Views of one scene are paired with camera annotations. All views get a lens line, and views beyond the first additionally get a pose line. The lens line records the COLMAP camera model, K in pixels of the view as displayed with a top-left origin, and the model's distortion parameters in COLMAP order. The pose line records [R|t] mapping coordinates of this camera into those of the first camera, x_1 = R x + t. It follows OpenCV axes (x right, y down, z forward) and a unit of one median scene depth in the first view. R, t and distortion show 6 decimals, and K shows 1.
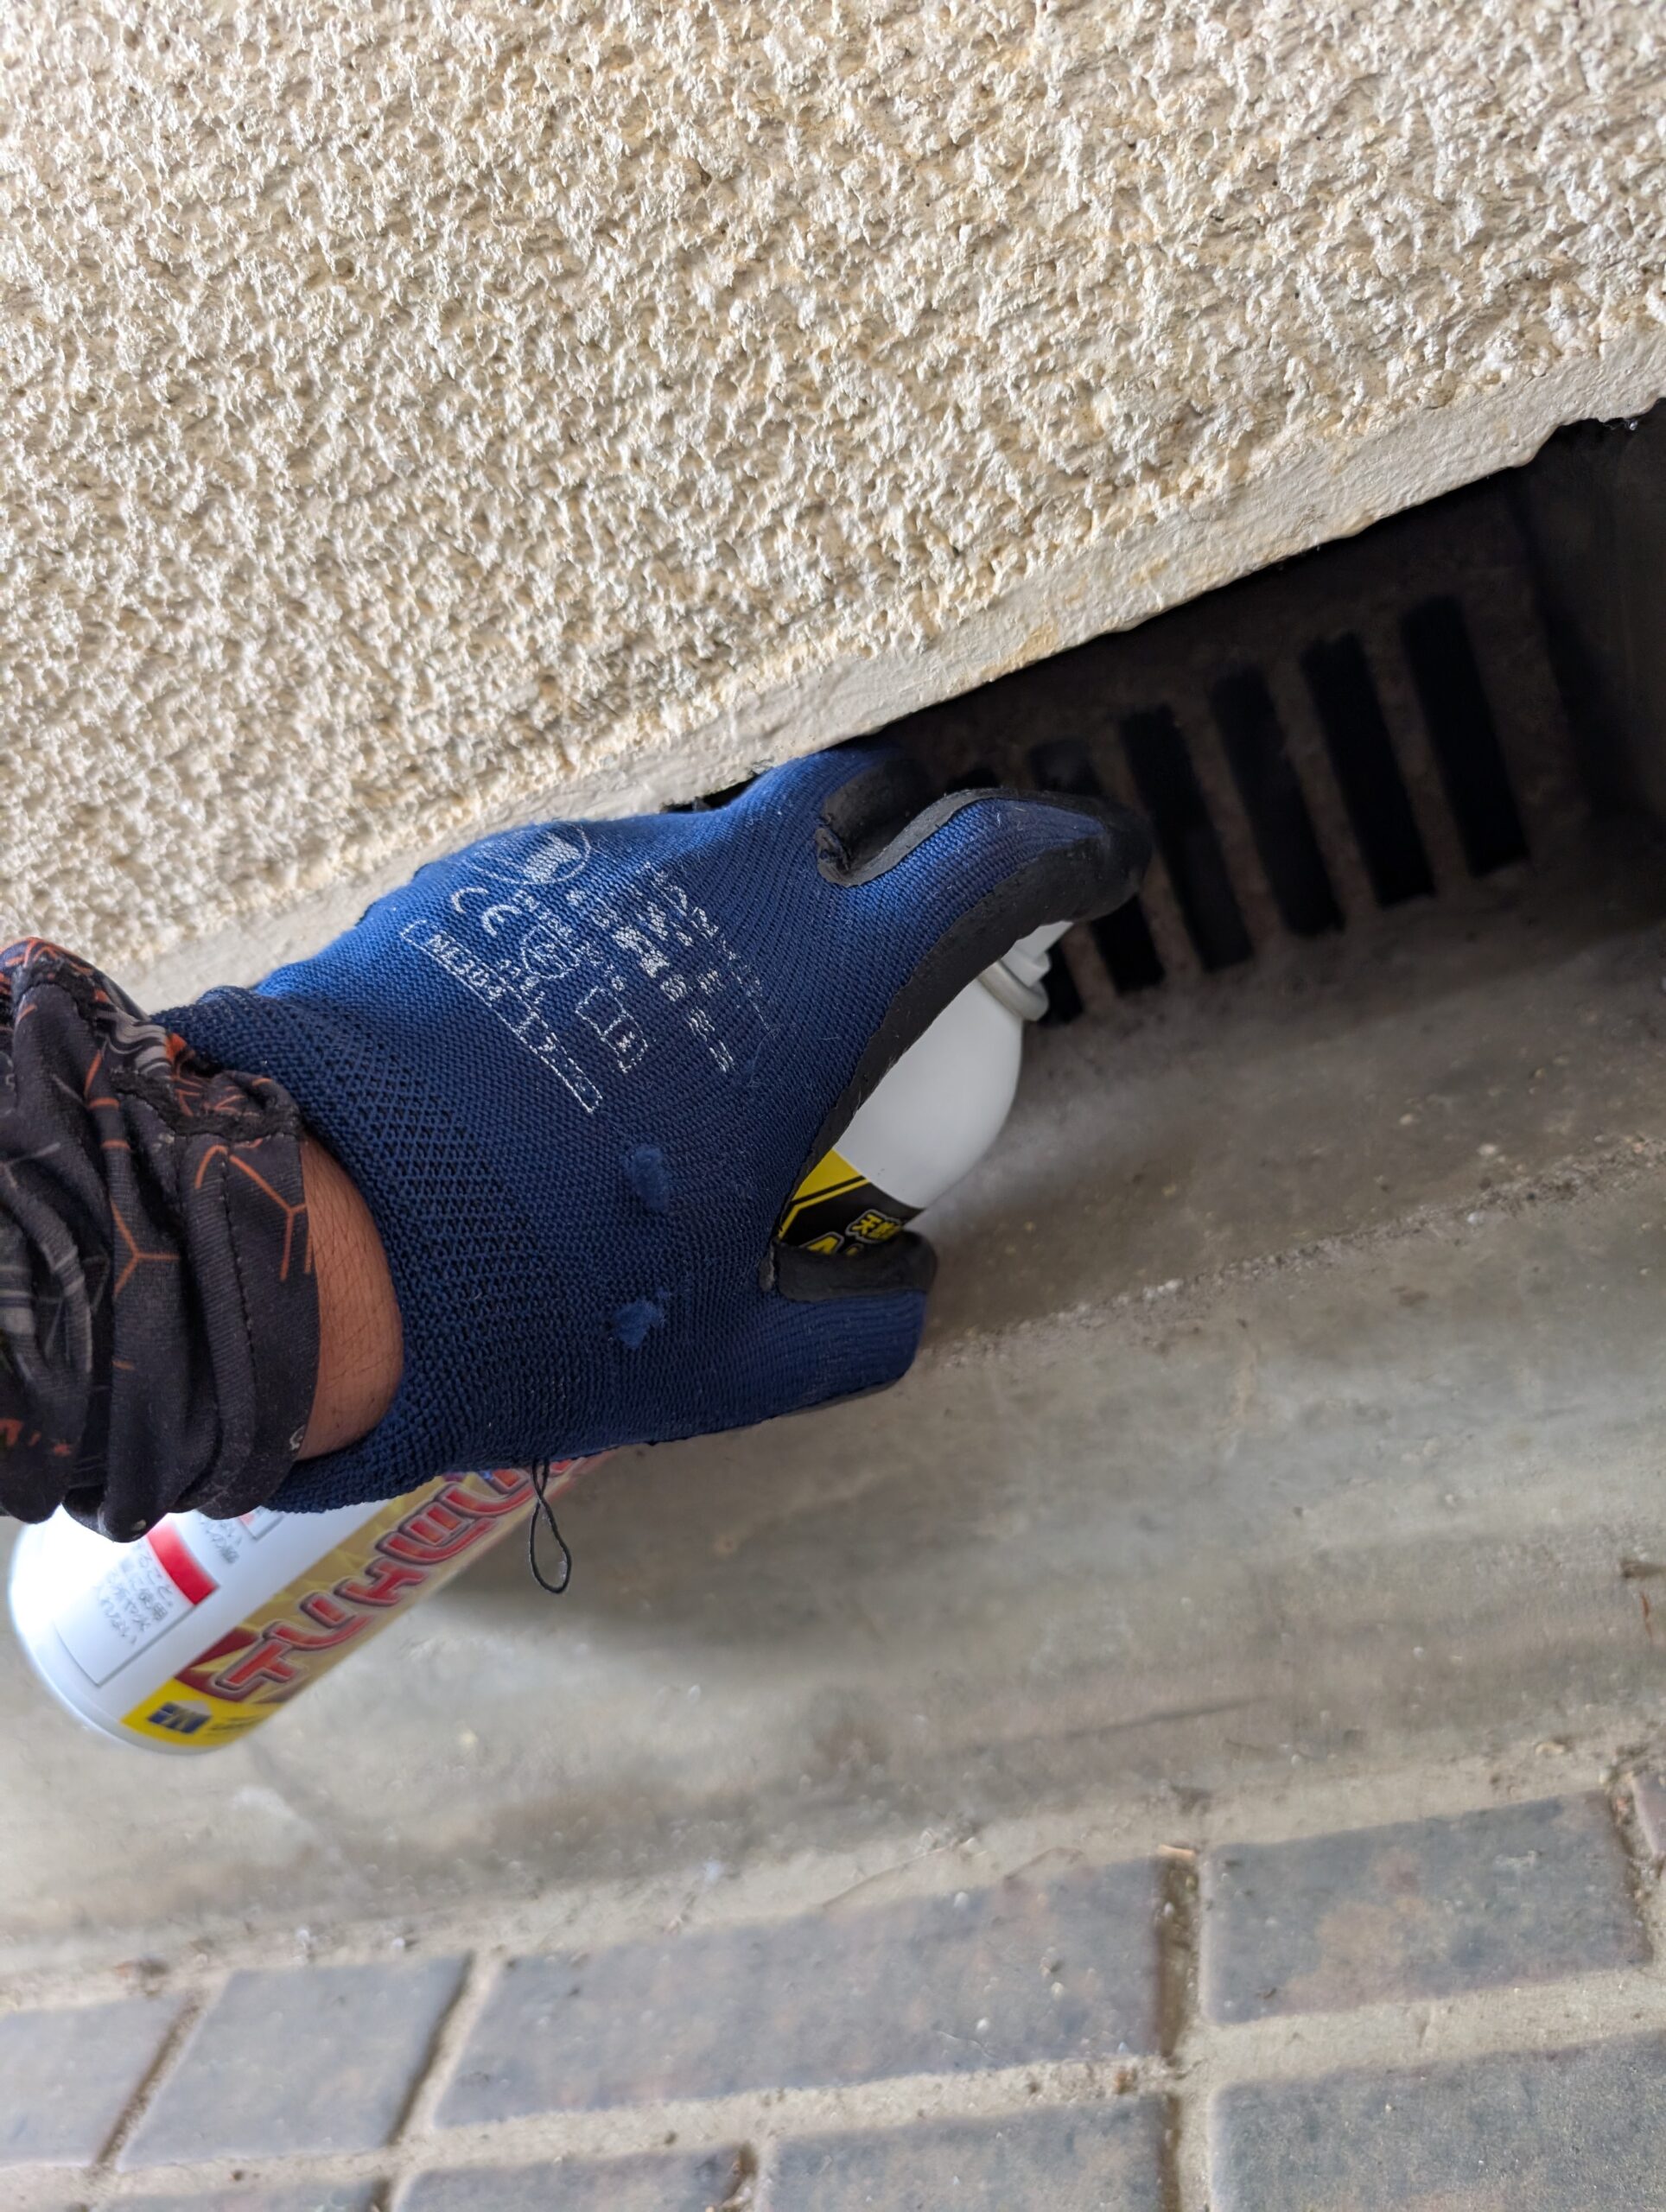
lens RADIAL K [[1718.7, 0, 825.9], [0, 1718.7, 1052.4], [0, 0, 1]] dist [-0.071520, 0.046379]
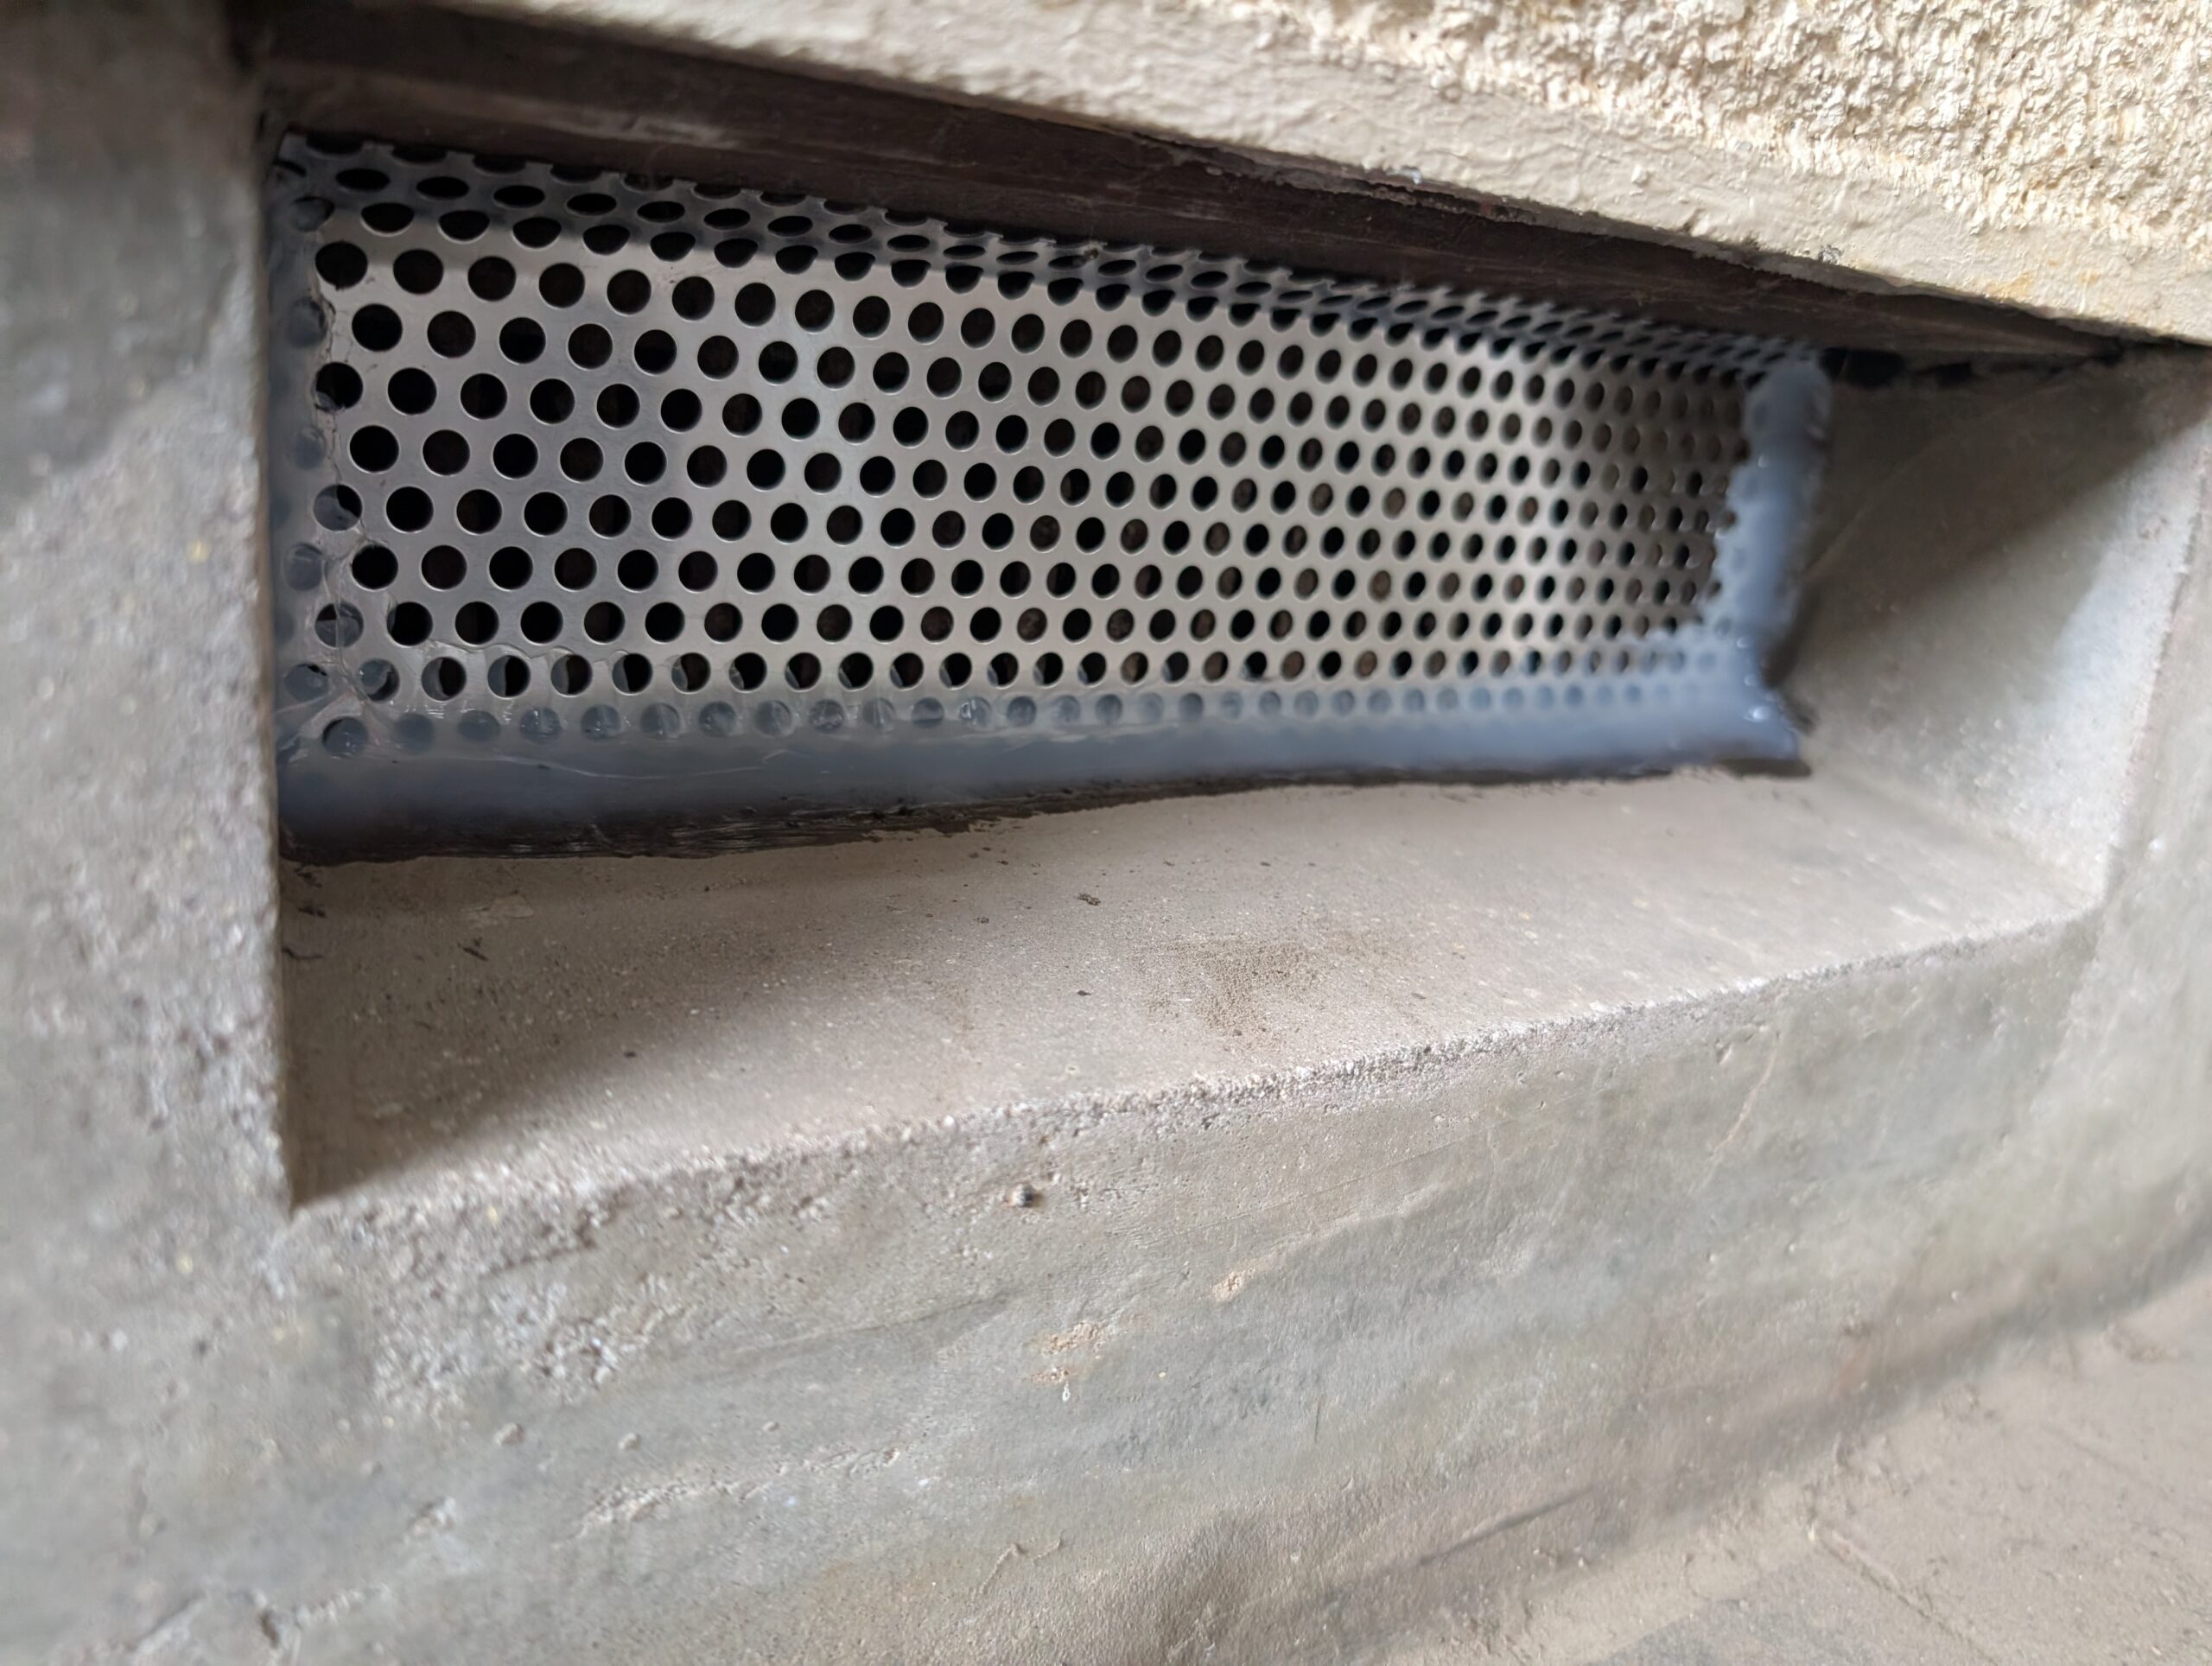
lens RADIAL K [[1698.6, 0, 1106.0], [0, 1698.6, 833.0], [0, 0, 1]] dist [-0.030875, 0.006621]
pose [[0.572697, 0.271010, 0.773674, -0.825851], [-0.120120, 0.961329, -0.247827, 0.366712], [-0.810919, 0.048996, 0.583104, 0.820039]]
